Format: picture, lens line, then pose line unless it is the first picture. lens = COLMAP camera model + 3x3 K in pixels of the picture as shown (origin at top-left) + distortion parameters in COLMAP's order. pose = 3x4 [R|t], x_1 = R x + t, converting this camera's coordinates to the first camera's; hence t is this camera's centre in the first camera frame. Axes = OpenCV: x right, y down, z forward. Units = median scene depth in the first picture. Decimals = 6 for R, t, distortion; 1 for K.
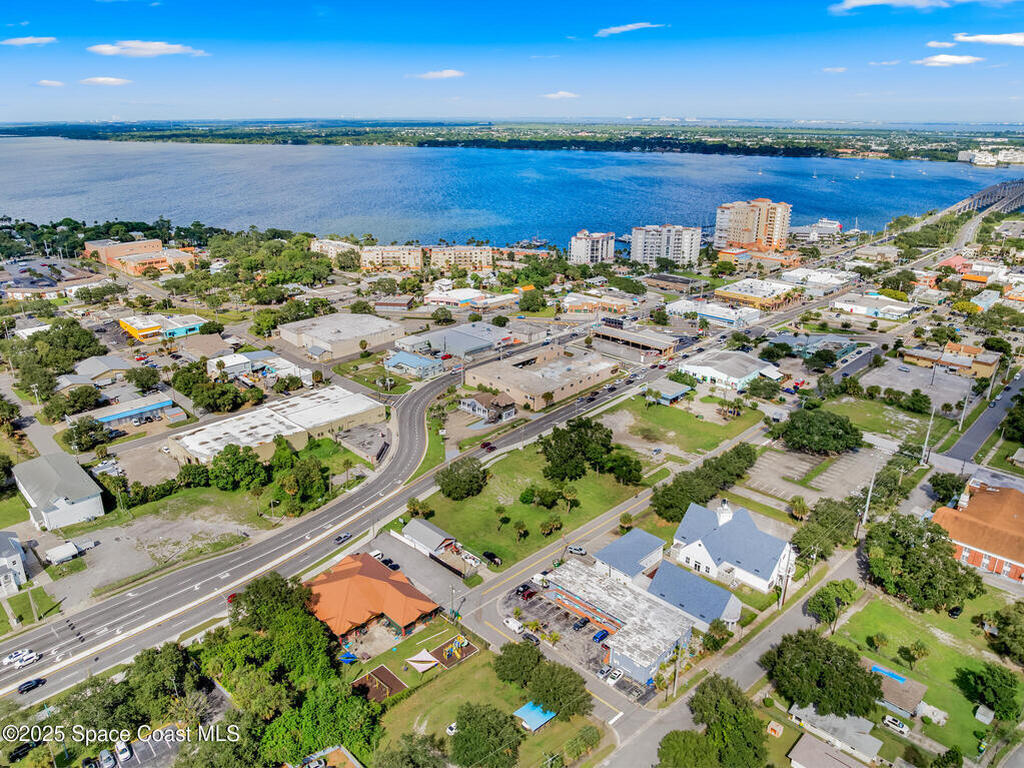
lens RADIAL K [[722.6, 0, 506.9], [0, 722.6, 377.8], [0, 0, 1]] dist [-0.038864, 0.003315]
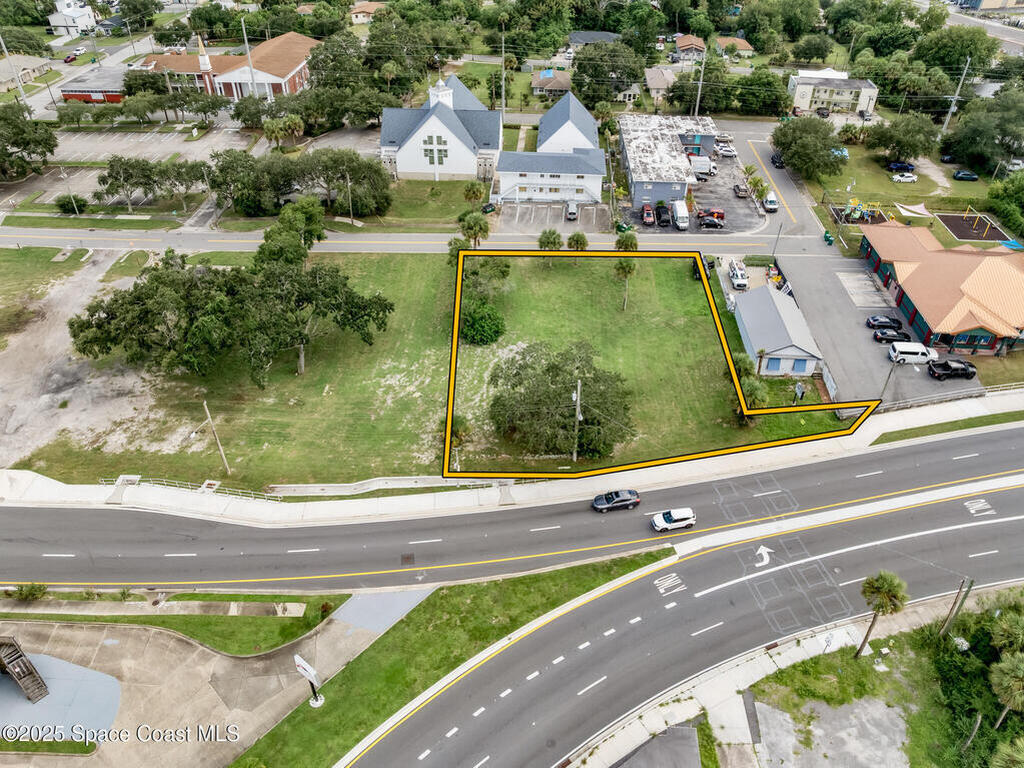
lens RADIAL K [[722.6, 0, 517.3], [0, 722.6, 380.5], [0, 0, 1]] dist [-0.038864, 0.003315]
pose [[-0.675564, -0.453910, 0.581015, -0.189644], [0.245886, 0.604215, 0.757934, -0.104626], [-0.695092, 0.654896, -0.296576, 0.858564]]
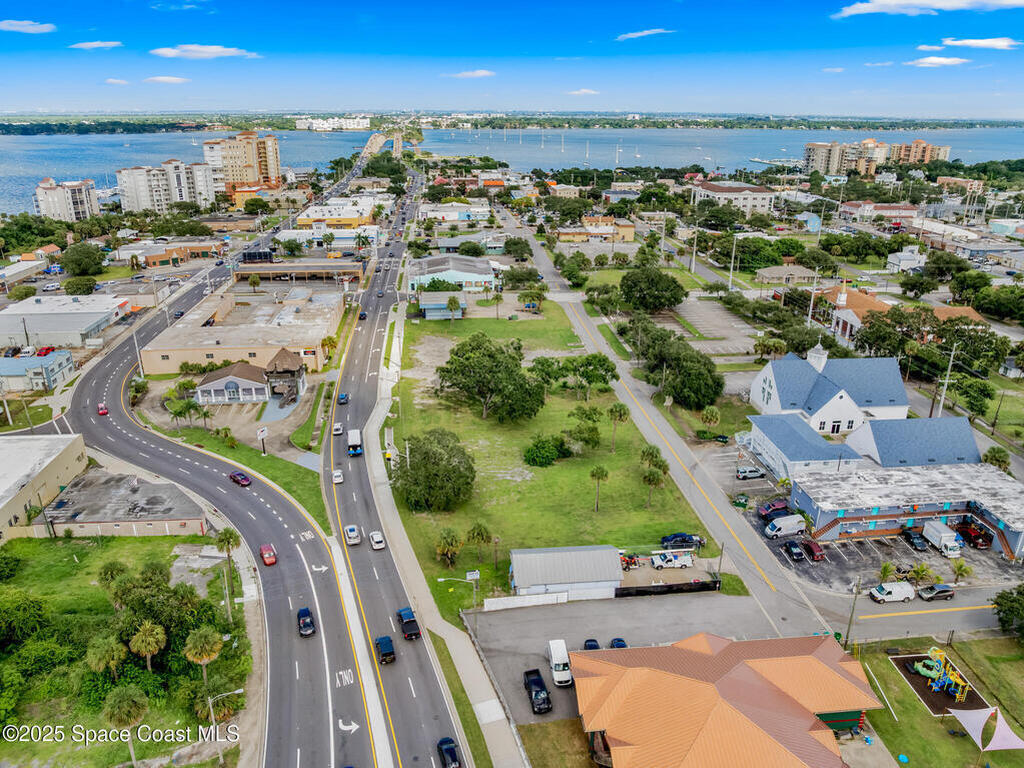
lens RADIAL K [[722.6, 0, 516.1], [0, 722.6, 374.8], [0, 0, 1]] dist [-0.038864, 0.003315]
pose [[0.628498, -0.265715, 0.731017, -0.304104], [0.261510, 0.957314, 0.123136, 0.017087], [-0.732532, 0.113778, 0.671157, 0.457837]]
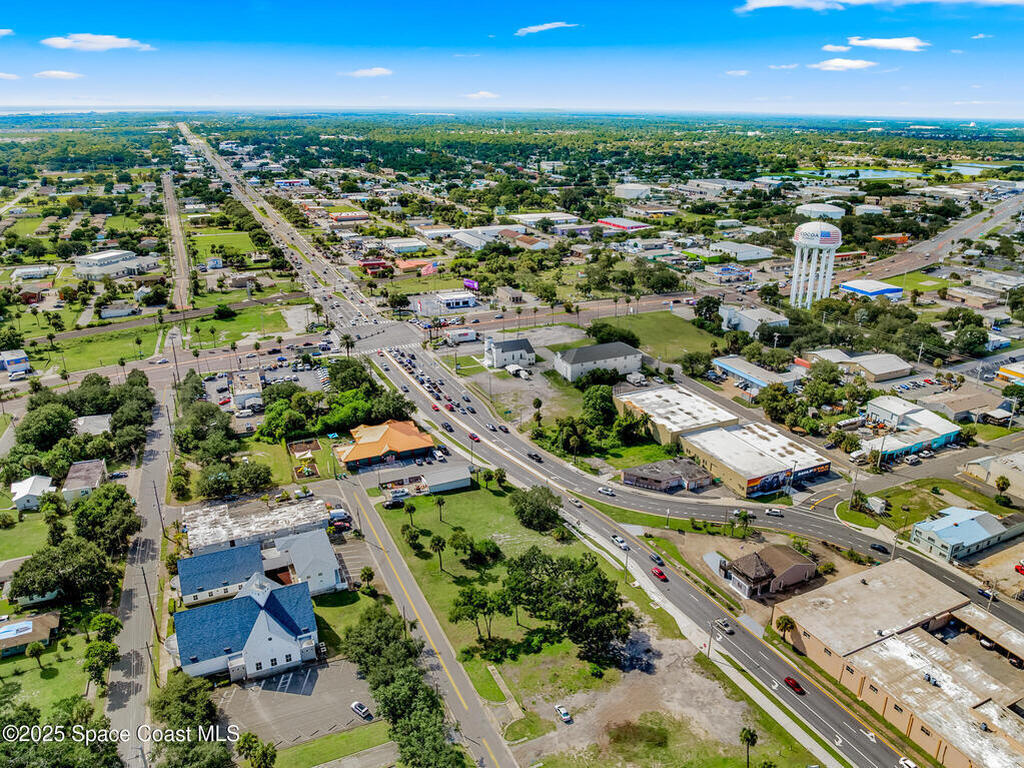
lens RADIAL K [[722.6, 0, 528.2], [0, 722.6, 384.7], [0, 0, 1]] dist [-0.038864, 0.003315]
pose [[-0.322807, 0.340123, -0.883239, 0.537784], [-0.338760, 0.829855, 0.443376, -0.299970], [0.883763, 0.442331, -0.152664, 0.821791]]
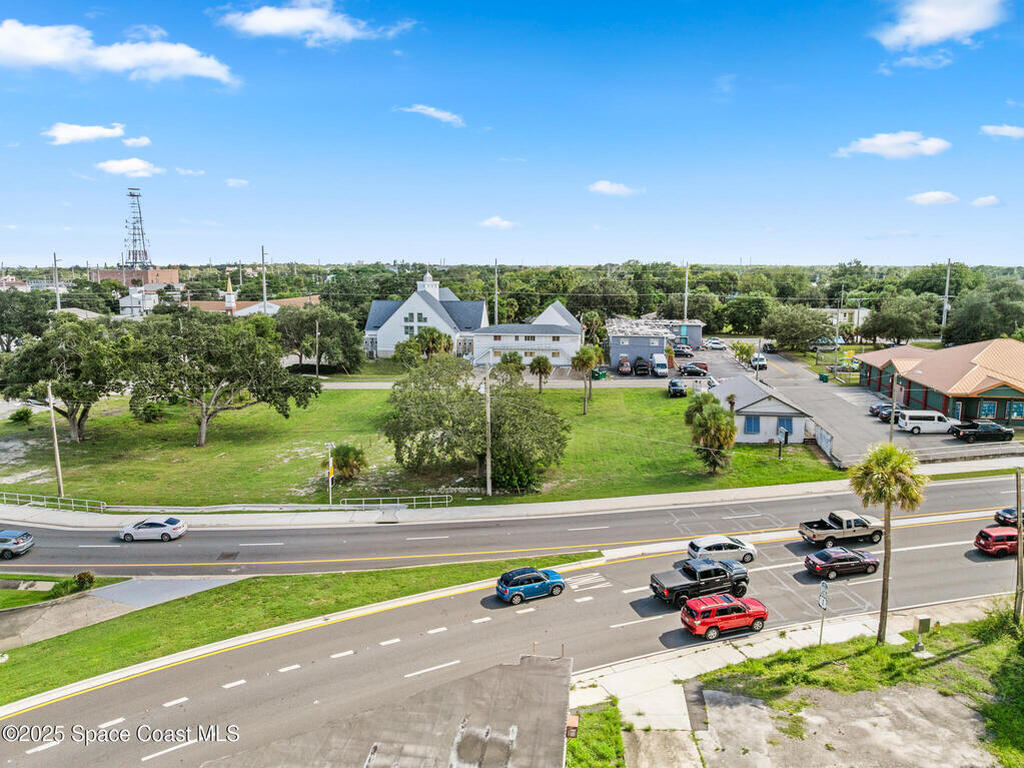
lens RADIAL K [[722.6, 0, 509.8], [0, 722.6, 377.1], [0, 0, 1]] dist [-0.038864, 0.003315]
pose [[-0.616835, -0.117627, 0.778254, -0.222546], [0.274792, 0.894371, 0.352974, 0.019454], [-0.737567, 0.431585, -0.519356, 0.872439]]
